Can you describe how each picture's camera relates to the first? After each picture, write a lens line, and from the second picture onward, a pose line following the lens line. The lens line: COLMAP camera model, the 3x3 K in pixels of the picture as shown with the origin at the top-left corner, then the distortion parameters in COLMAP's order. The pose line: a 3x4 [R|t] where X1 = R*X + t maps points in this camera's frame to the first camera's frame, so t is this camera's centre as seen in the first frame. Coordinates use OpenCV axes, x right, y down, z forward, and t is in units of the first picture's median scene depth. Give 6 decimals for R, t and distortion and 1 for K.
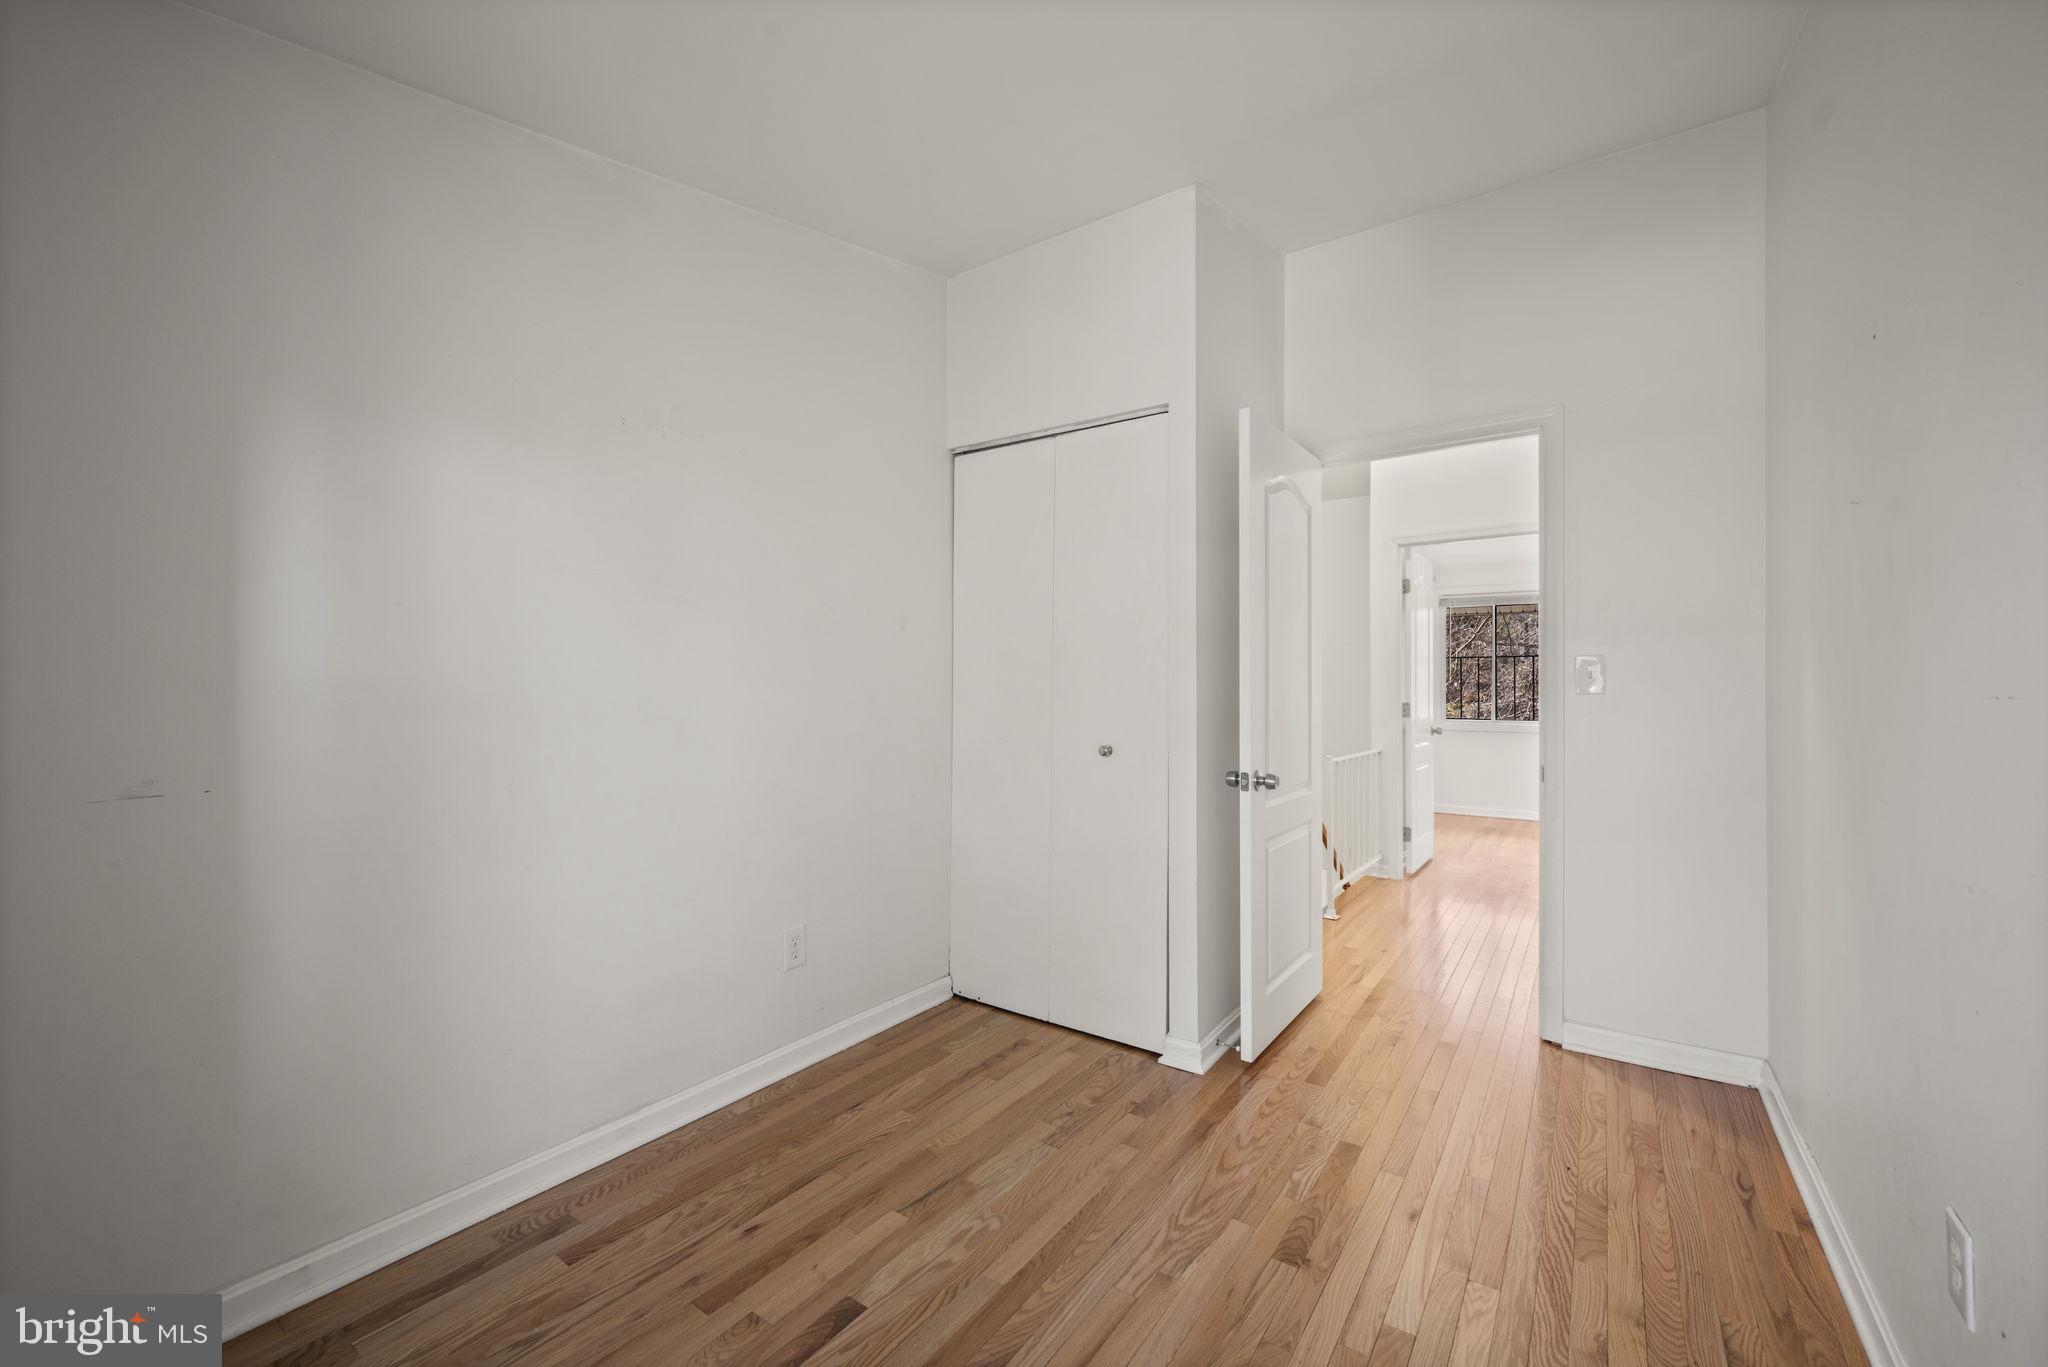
lens RADIAL K [[807.8, 0, 1026.2], [0, 807.8, 697.6], [0, 0, 1]] dist [-0.002472, -0.000106]
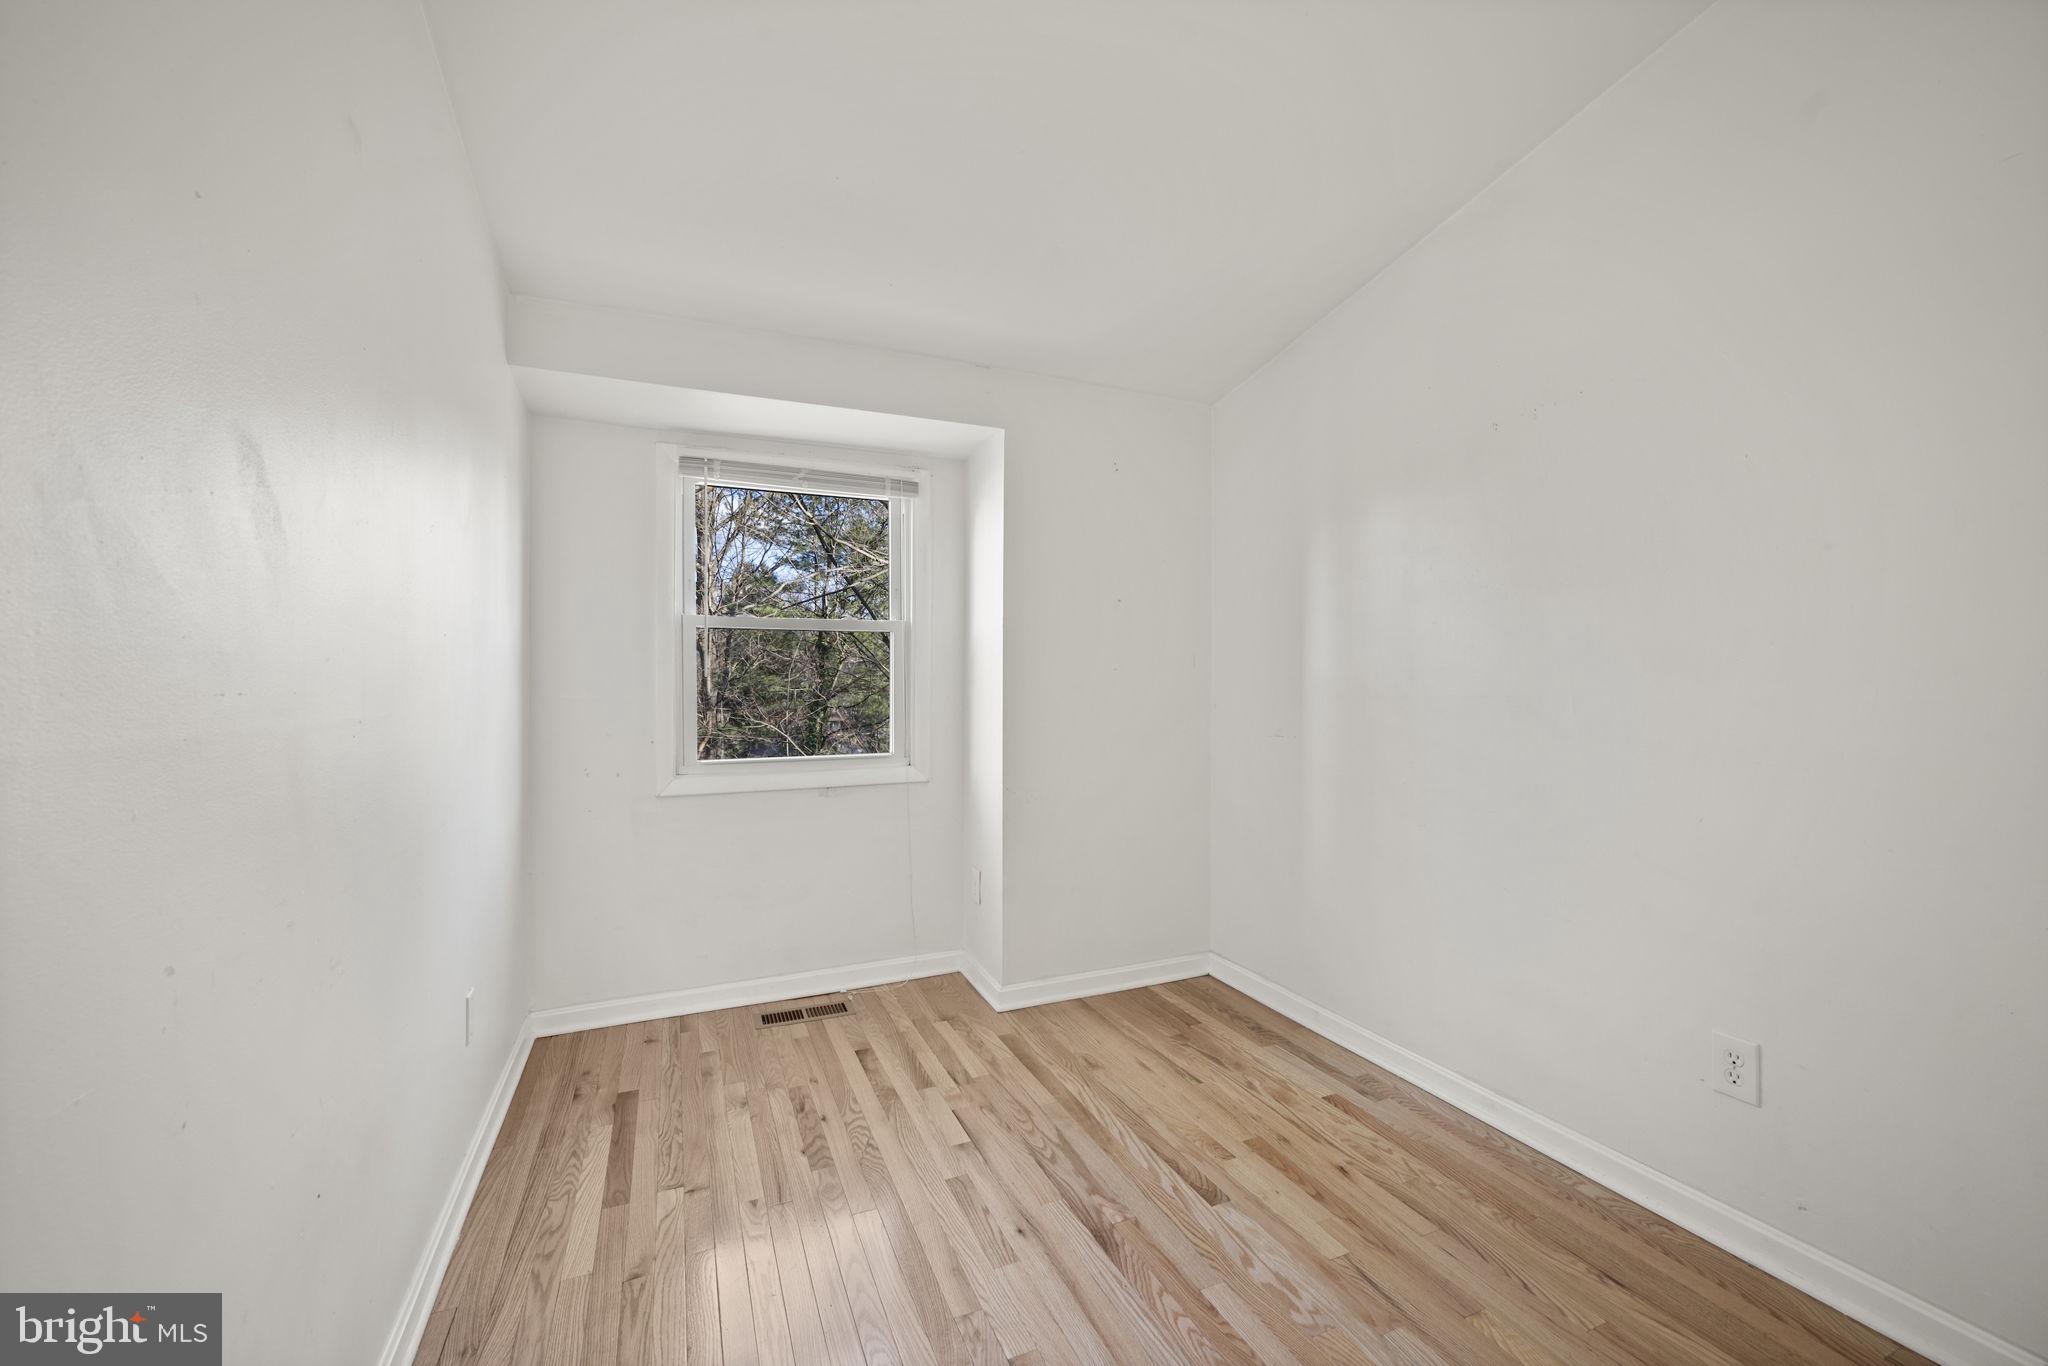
lens RADIAL K [[807.8, 0, 1039.2], [0, 807.8, 662.7], [0, 0, 1]] dist [-0.002472, -0.000106]
pose [[-0.497211, -0.019444, -0.867412, 0.843754], [-0.001689, 0.999769, -0.021444, -0.020693], [0.867628, -0.009197, -0.497129, 1.181980]]
